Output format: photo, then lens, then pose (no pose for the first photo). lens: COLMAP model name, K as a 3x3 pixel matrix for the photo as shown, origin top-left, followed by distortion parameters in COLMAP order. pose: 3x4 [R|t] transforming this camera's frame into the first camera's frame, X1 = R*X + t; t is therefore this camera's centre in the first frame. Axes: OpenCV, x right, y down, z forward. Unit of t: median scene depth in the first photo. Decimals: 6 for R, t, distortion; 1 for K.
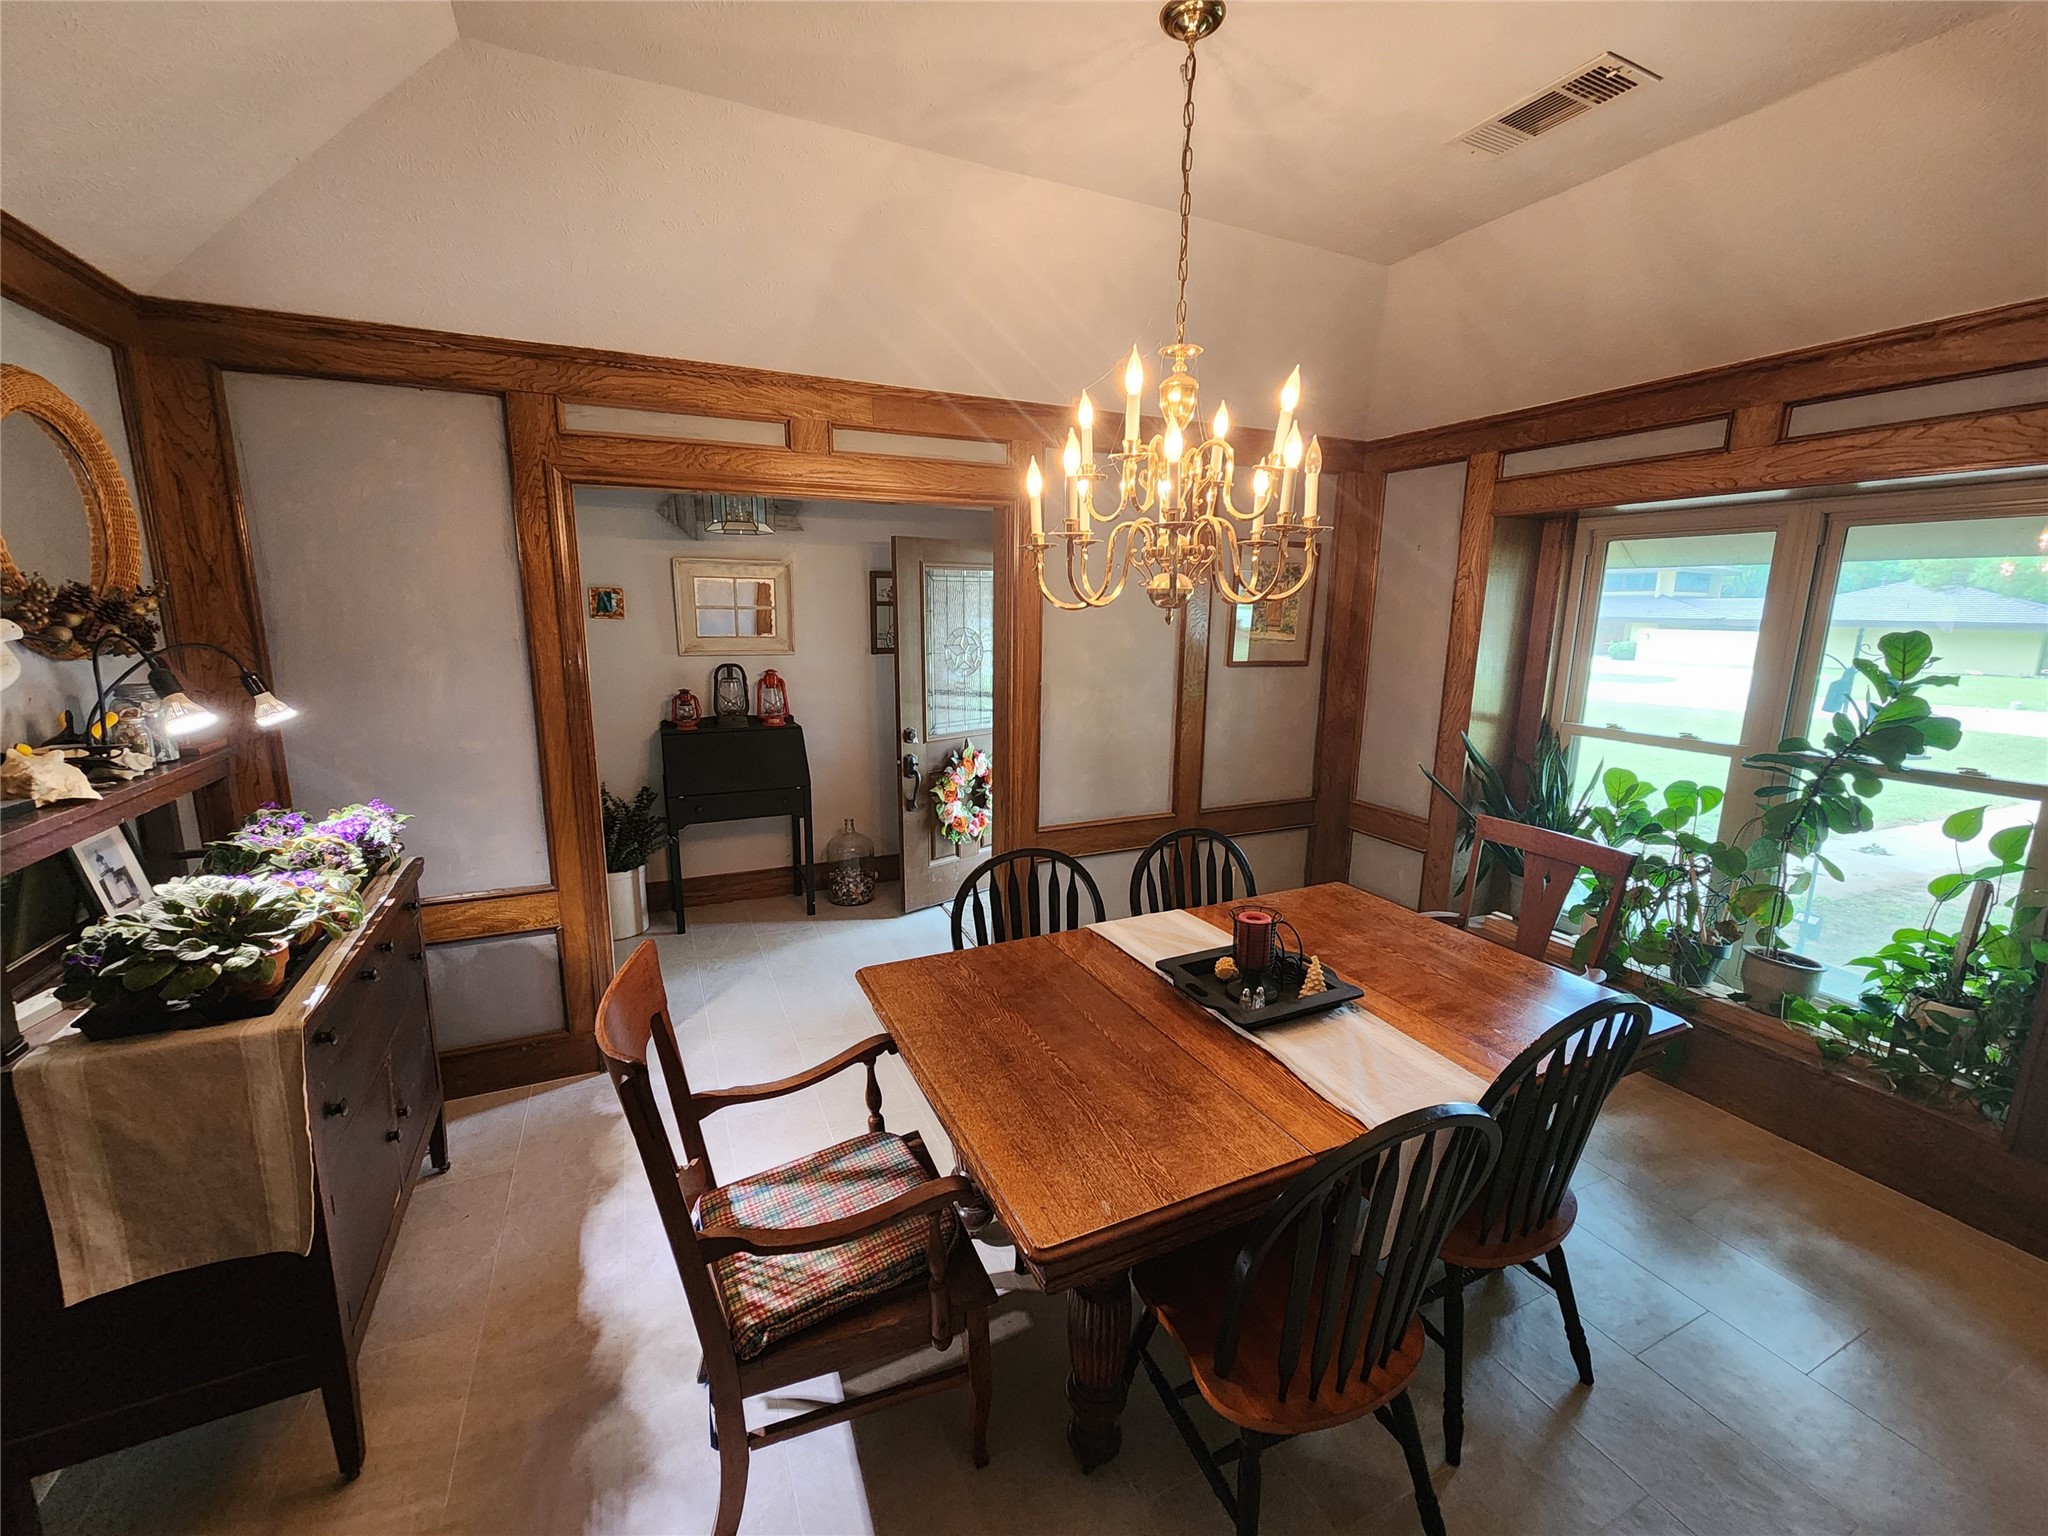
lens RADIAL K [[836.5, 0, 1012.6], [0, 836.5, 766.4], [0, 0, 1]] dist [0.002426, -0.002131]
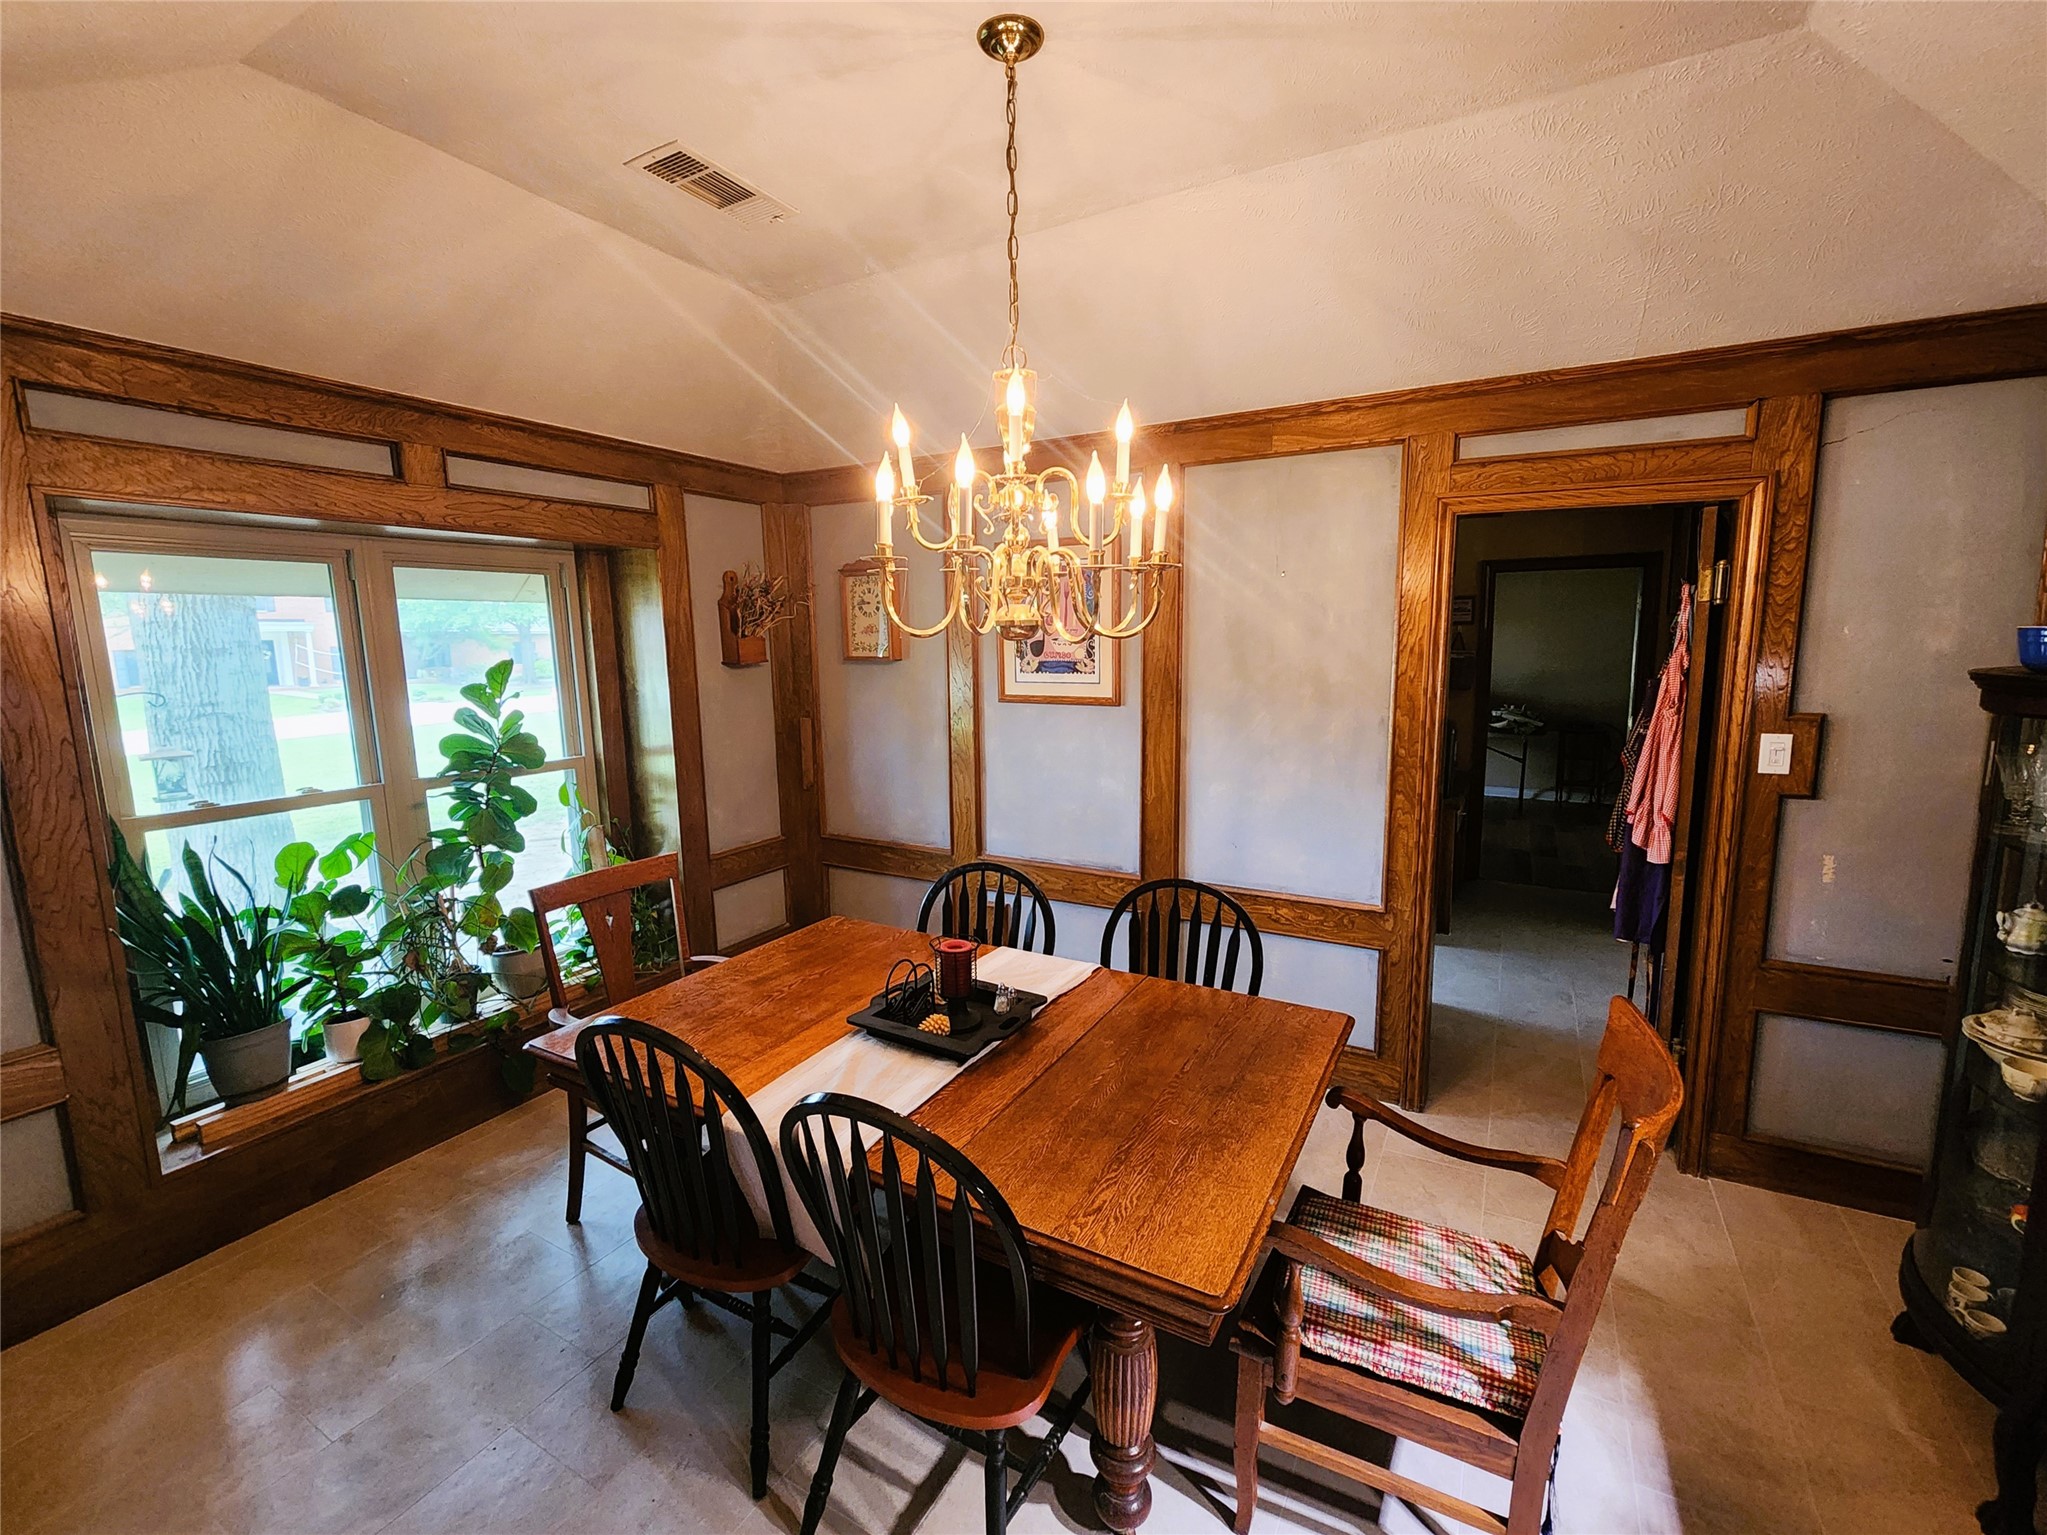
lens RADIAL K [[879.8, 0, 1039.2], [0, 879.8, 773.8], [0, 0, 1]] dist [-0.001785, -0.000742]
pose [[-0.592246, -0.128001, 0.795525, -0.437297], [0.158468, 0.949516, 0.270753, -0.216610], [-0.790021, 0.286417, -0.542063, 1.073247]]
